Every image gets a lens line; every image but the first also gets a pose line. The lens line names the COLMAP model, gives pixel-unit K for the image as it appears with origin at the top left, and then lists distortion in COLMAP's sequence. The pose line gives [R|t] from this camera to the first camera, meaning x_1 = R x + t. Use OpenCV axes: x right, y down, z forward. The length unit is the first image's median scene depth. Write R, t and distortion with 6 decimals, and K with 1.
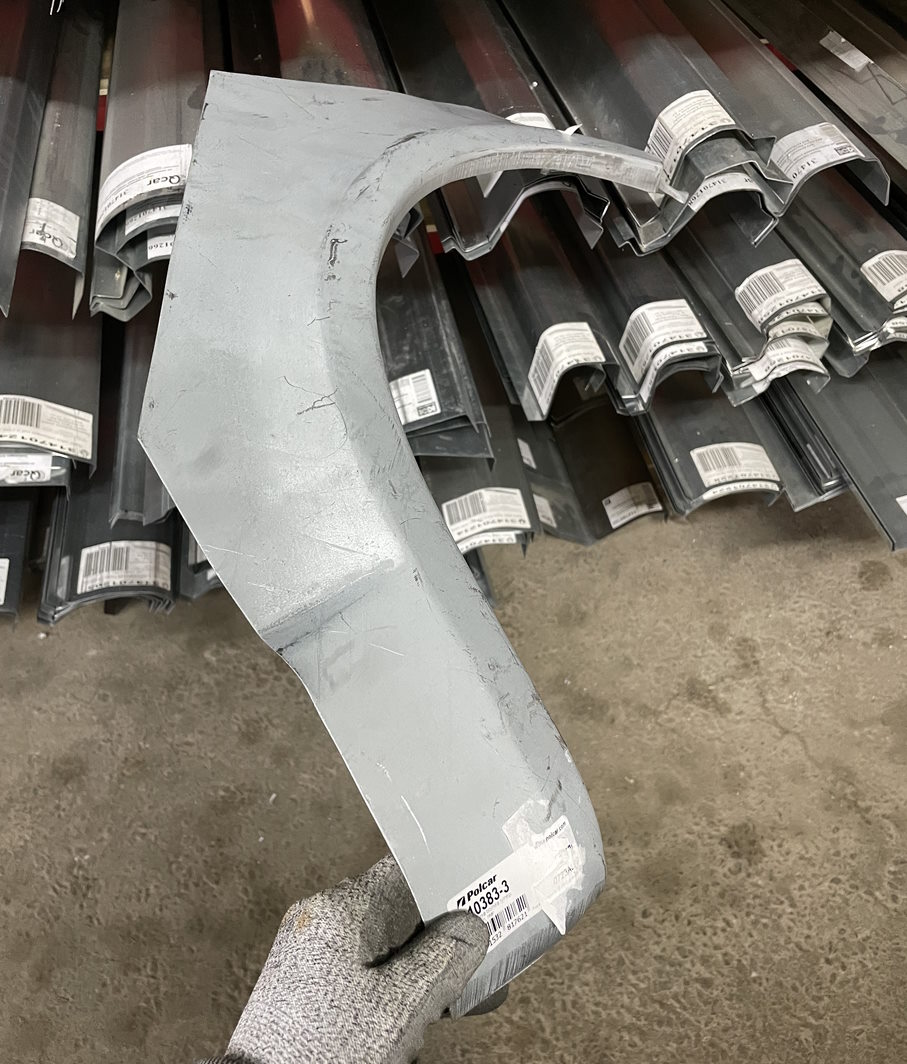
lens RADIAL K [[901.6, 0, 464.7], [0, 901.6, 534.5], [0, 0, 1]] dist [0.086724, -0.119815]
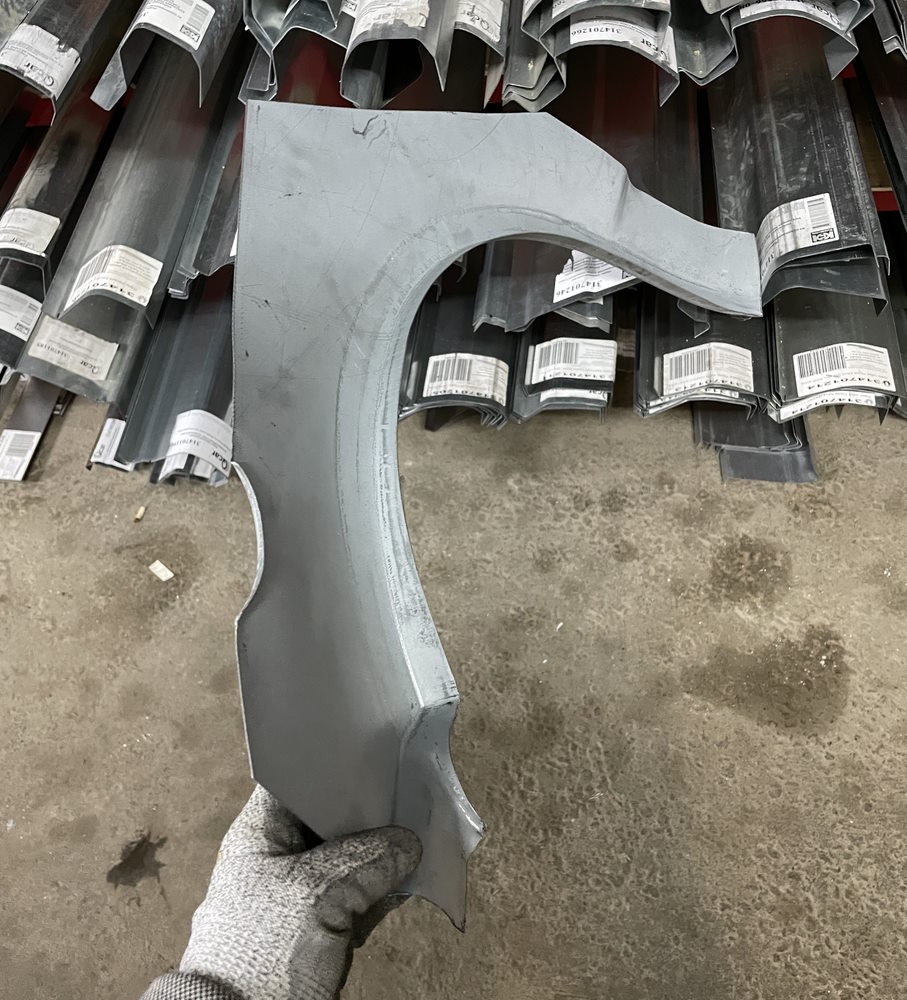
lens RADIAL K [[897.0, 0, 453.6], [0, 897.0, 500.5], [0, 0, 1]] dist [0.080004, -0.108225]
pose [[0.950210, 0.161249, -0.266646, -0.084883], [-0.134994, 0.984250, 0.114147, 0.054671], [0.280852, -0.072468, 0.957011, 0.001823]]
